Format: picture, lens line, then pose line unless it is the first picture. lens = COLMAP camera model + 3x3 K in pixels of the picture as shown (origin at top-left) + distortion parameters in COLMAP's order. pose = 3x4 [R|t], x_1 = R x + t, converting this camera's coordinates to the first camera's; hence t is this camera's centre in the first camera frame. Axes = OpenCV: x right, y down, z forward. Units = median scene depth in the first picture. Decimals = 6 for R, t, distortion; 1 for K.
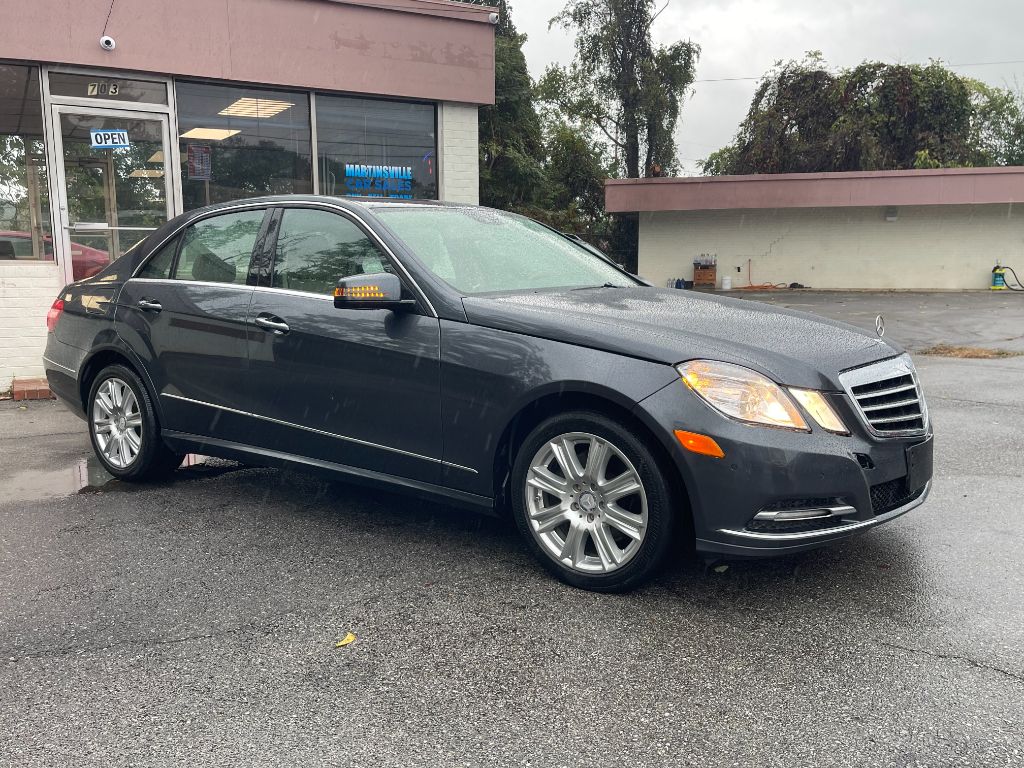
lens RADIAL K [[880.6, 0, 512.0], [0, 880.6, 384.0], [0, 0, 1]] dist [0.018234, -0.005947]
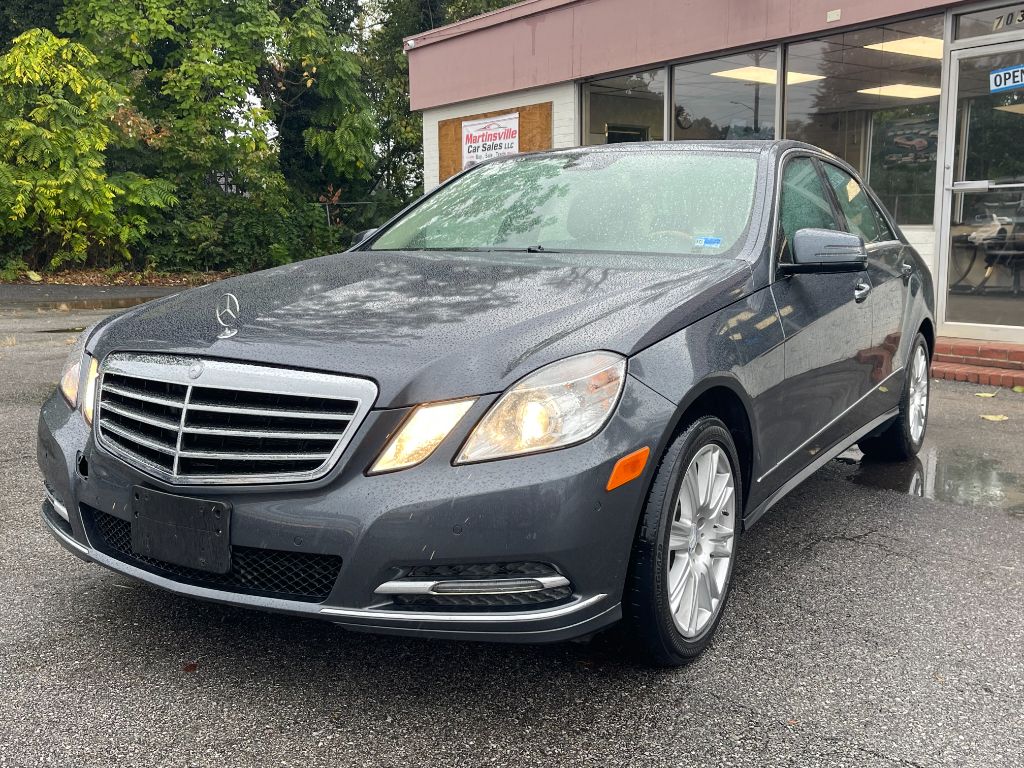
lens RADIAL K [[991.5, 0, 512.0], [0, 991.5, 384.0], [0, 0, 1]] dist [0.032223, -0.018380]
pose [[0.125164, 0.149083, -0.980871, 0.644829], [-0.136987, 0.981774, 0.131740, -0.075366], [0.982633, 0.117877, 0.143305, 0.616023]]
